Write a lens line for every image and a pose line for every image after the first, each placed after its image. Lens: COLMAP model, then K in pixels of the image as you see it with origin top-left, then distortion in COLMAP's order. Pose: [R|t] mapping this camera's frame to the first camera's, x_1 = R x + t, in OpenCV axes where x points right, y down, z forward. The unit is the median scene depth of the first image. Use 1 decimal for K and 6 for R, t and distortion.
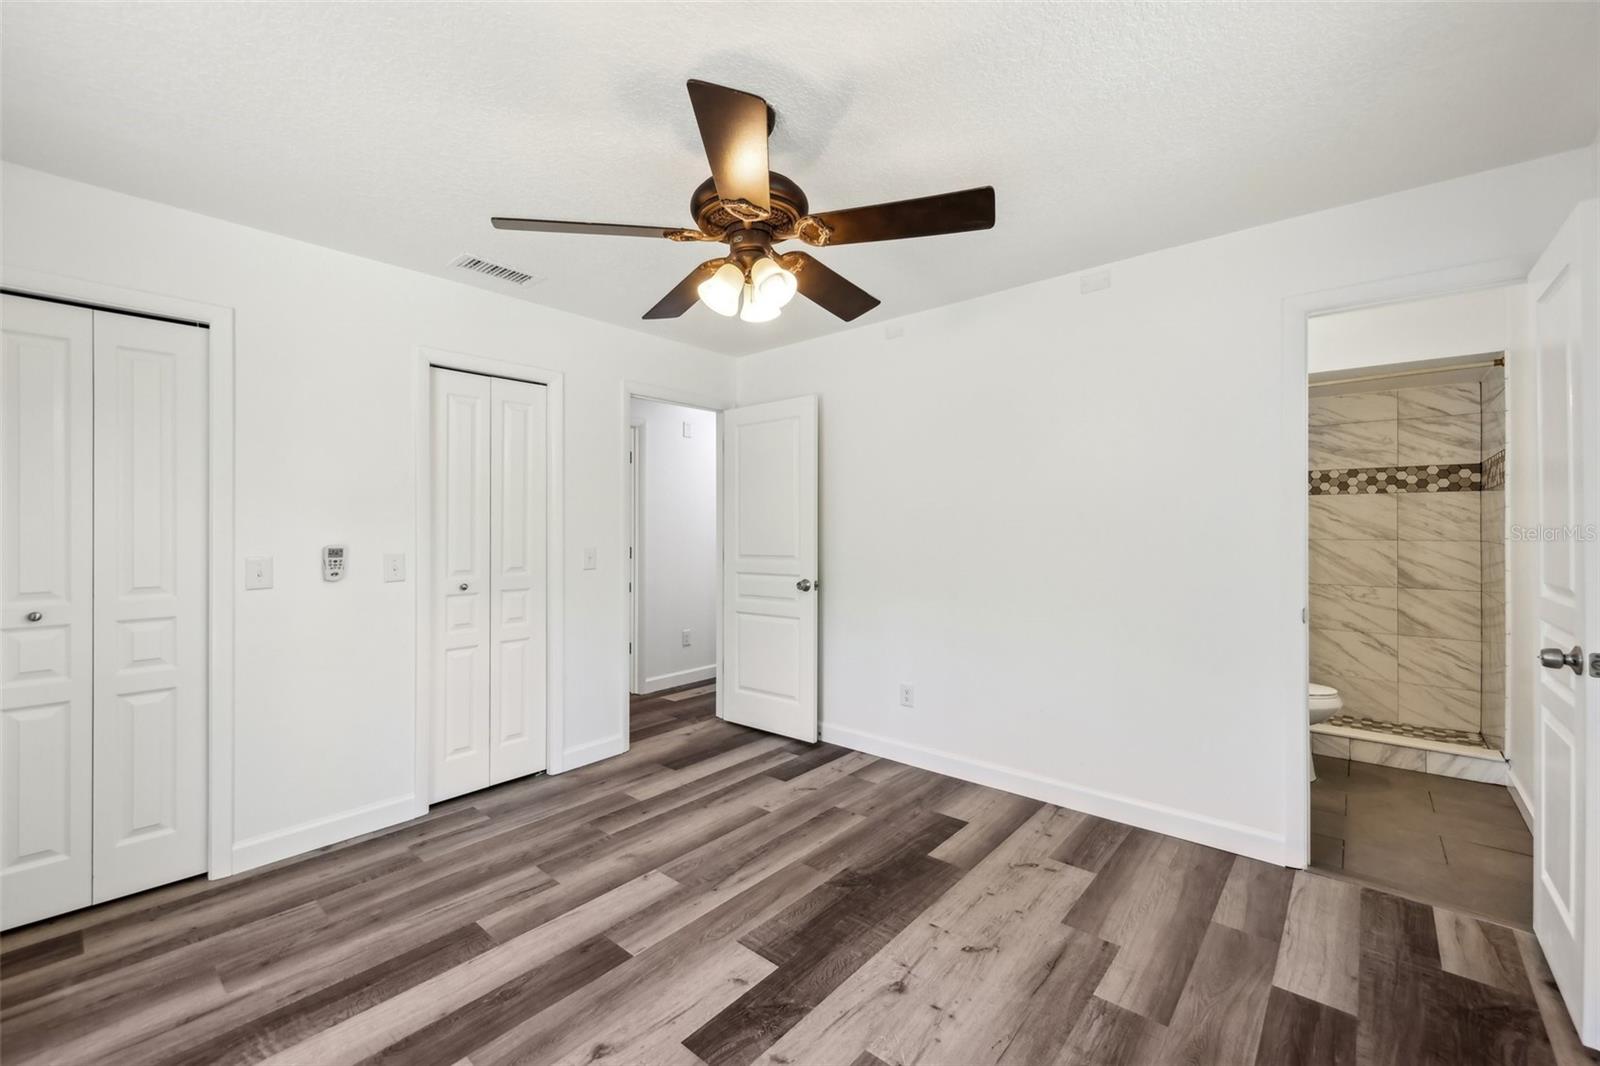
lens RADIAL K [[649.0, 0, 798.7], [0, 649.0, 545.4], [0, 0, 1]] dist [0.015661, -0.005539]
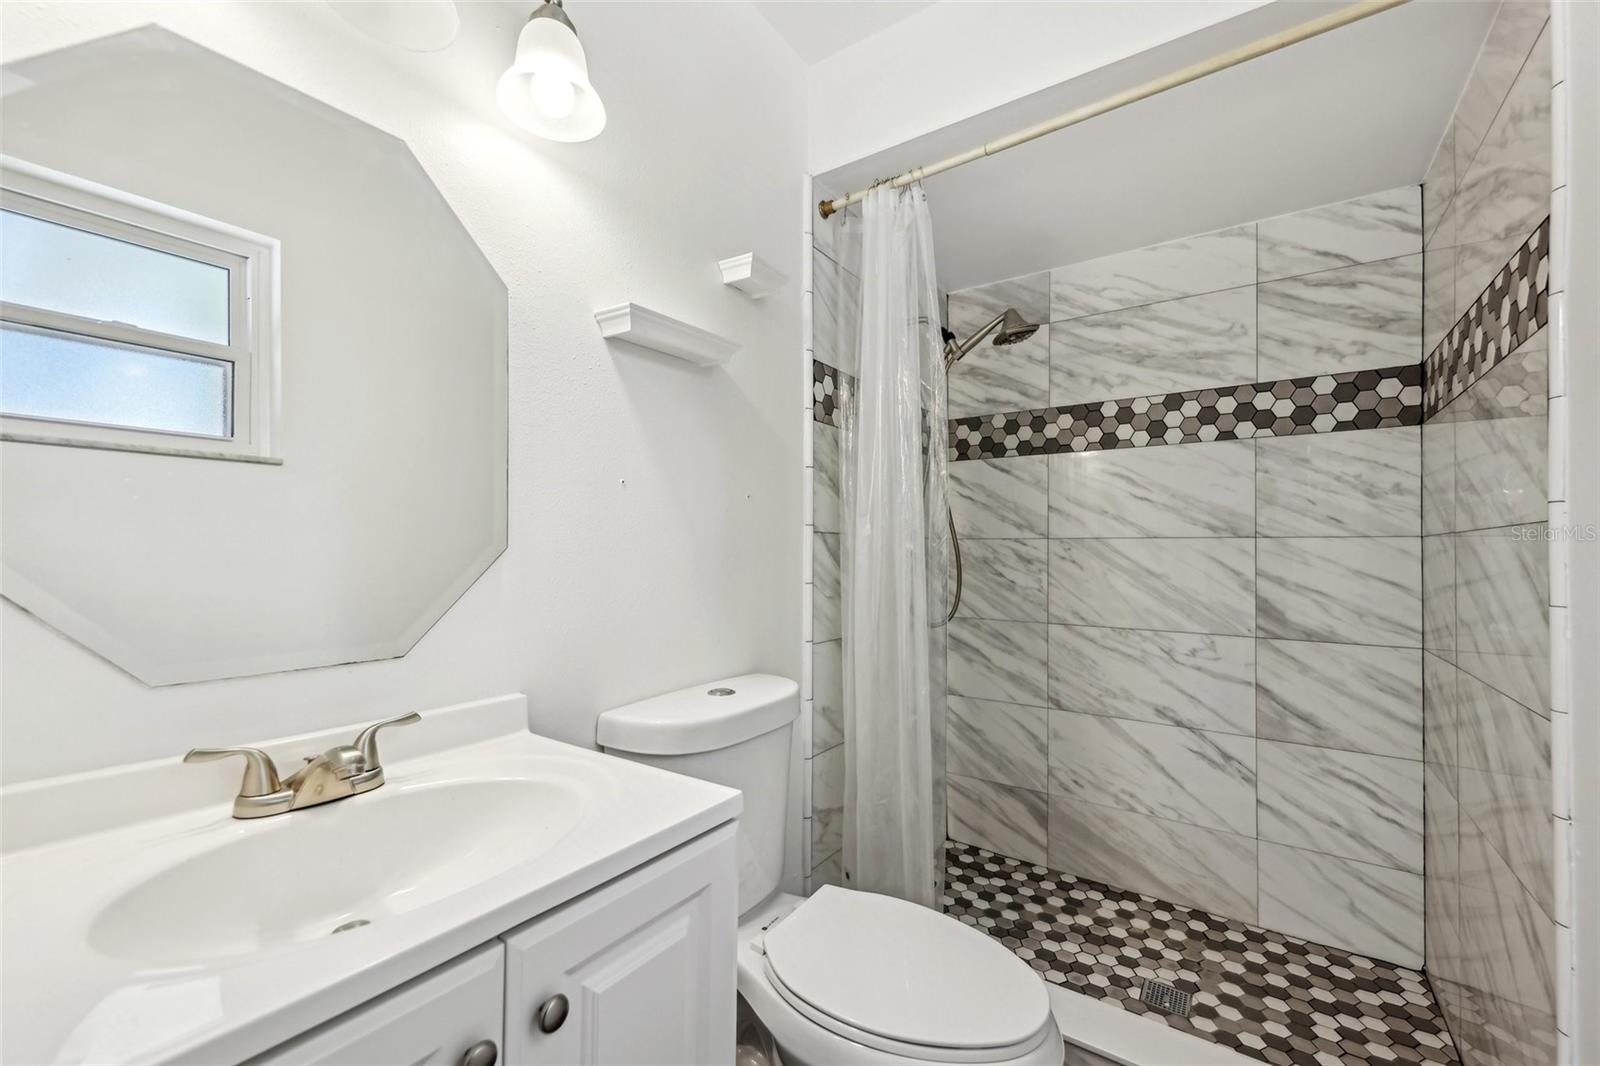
lens RADIAL K [[649.0, 0, 802.8], [0, 649.0, 569.8], [0, 0, 1]] dist [0.015661, -0.005539]
pose [[0.994241, 0.001649, 0.107153, 0.540197], [-0.001504, 0.999998, -0.001438, 0.016763], [-0.107155, 0.001268, 0.994242, 0.567675]]
